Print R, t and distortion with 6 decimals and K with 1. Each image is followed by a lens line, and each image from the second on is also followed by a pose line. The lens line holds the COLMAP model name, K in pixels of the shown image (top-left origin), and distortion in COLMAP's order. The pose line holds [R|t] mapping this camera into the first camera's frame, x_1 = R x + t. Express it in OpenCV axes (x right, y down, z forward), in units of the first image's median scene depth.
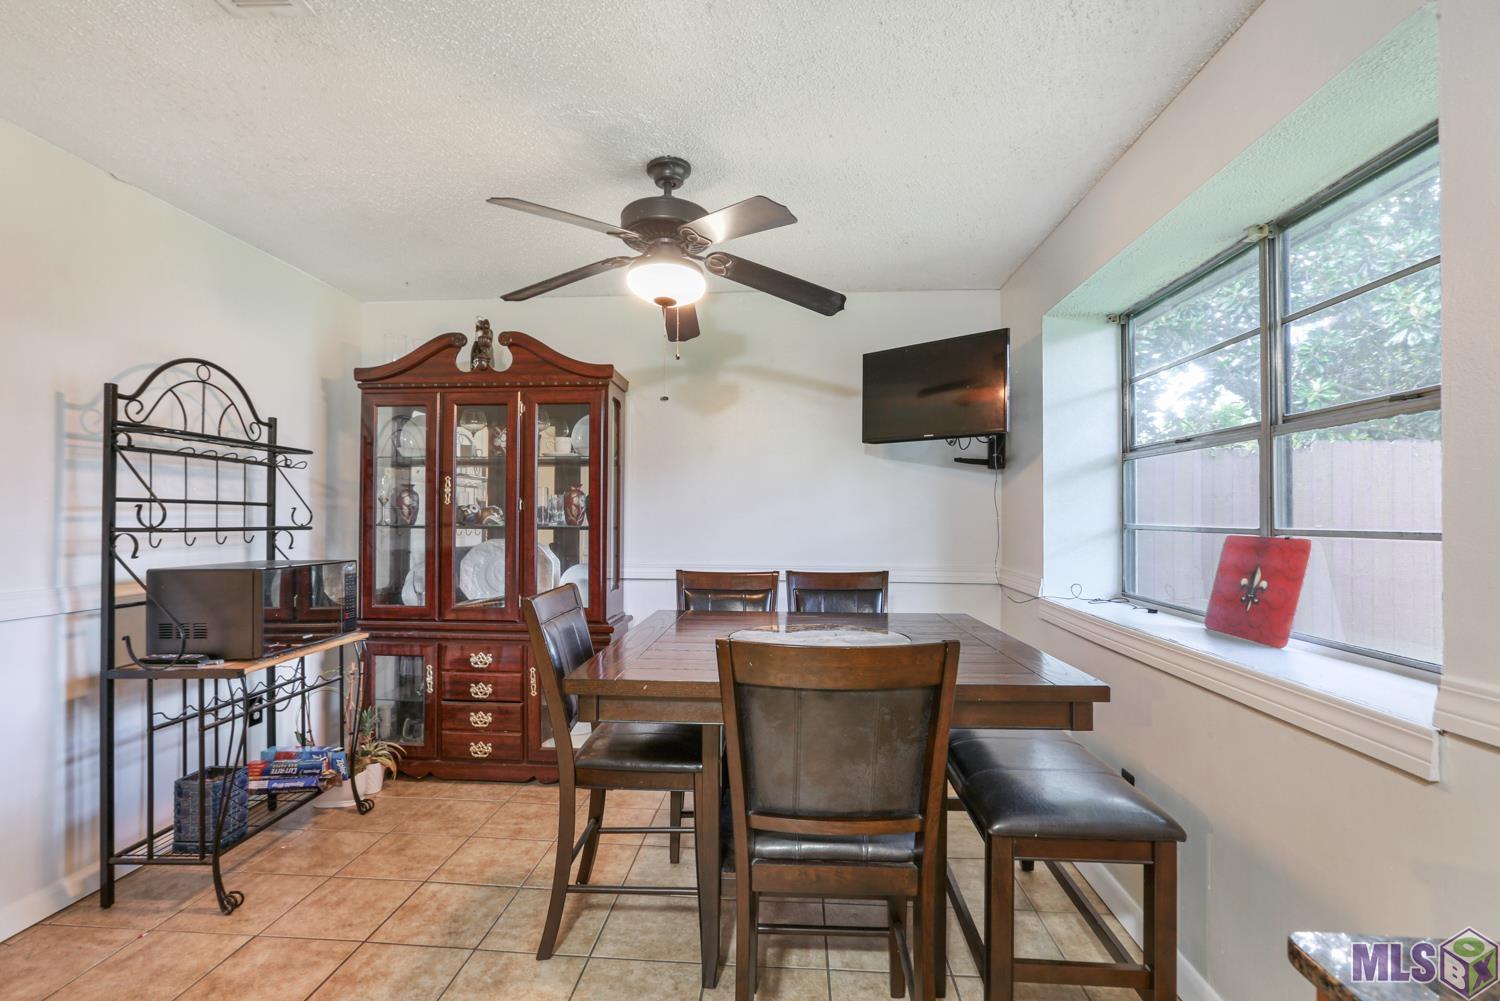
lens RADIAL K [[694.2, 0, 748.1], [0, 694.2, 505.1], [0, 0, 1]] dist [0.000553, 0.000144]
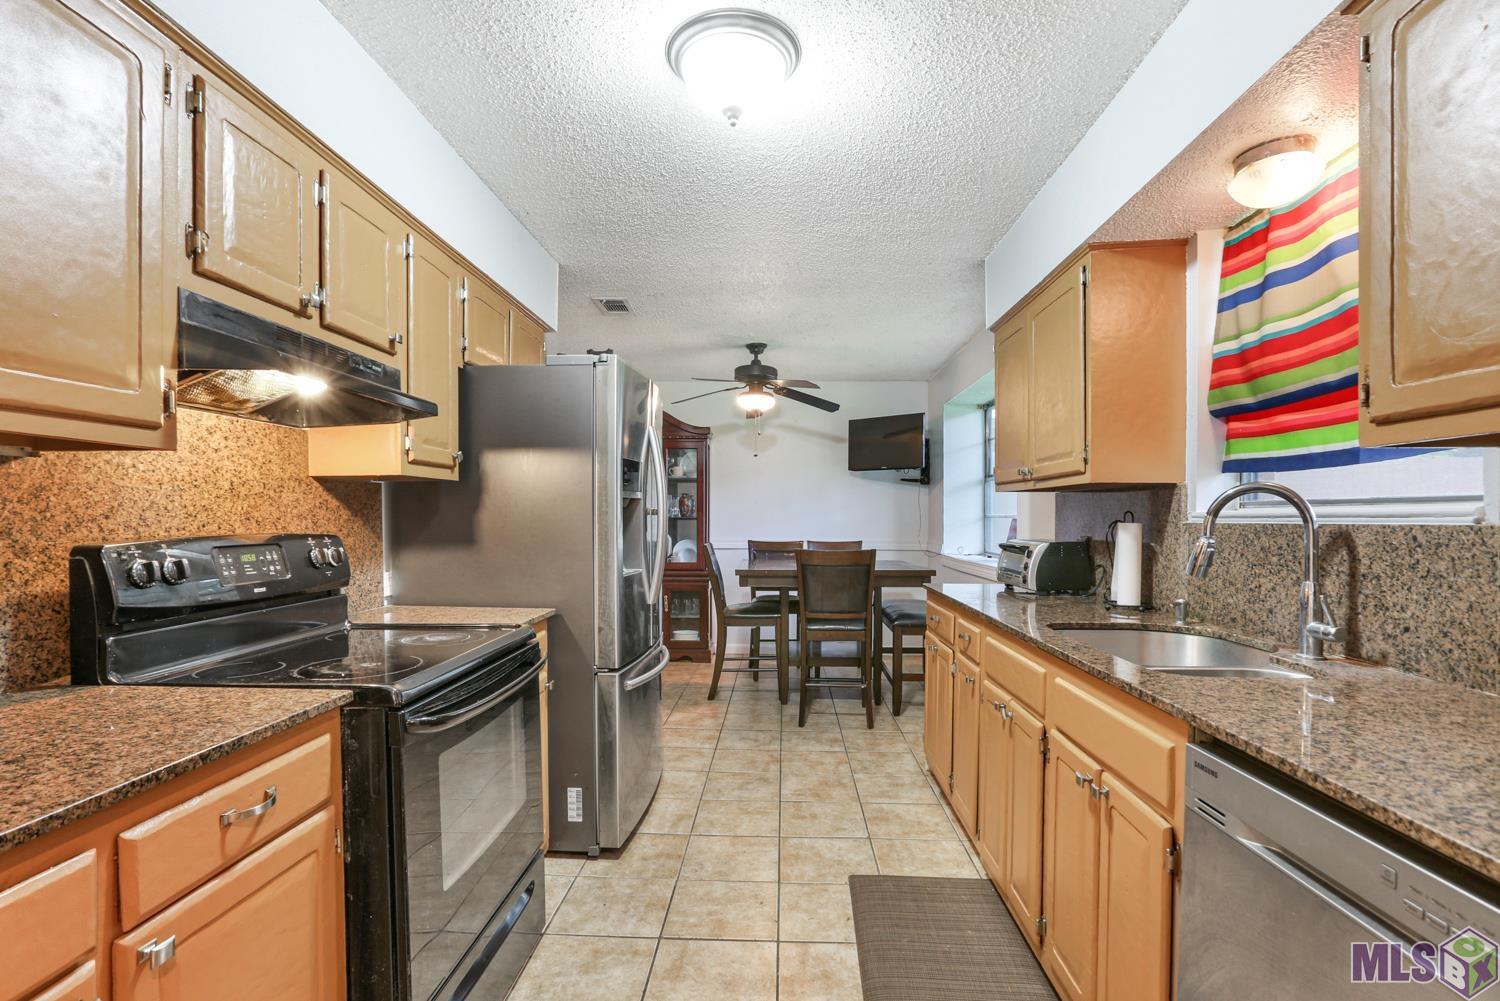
lens RADIAL K [[694.2, 0, 750.9], [0, 694.2, 507.5], [0, 0, 1]] dist [0.000553, 0.000144]
pose [[0.999895, 0.001709, 0.014358, -0.123313], [-0.001658, 0.999992, -0.003544, 0.013473], [-0.014364, 0.003519, 0.999891, -0.862969]]
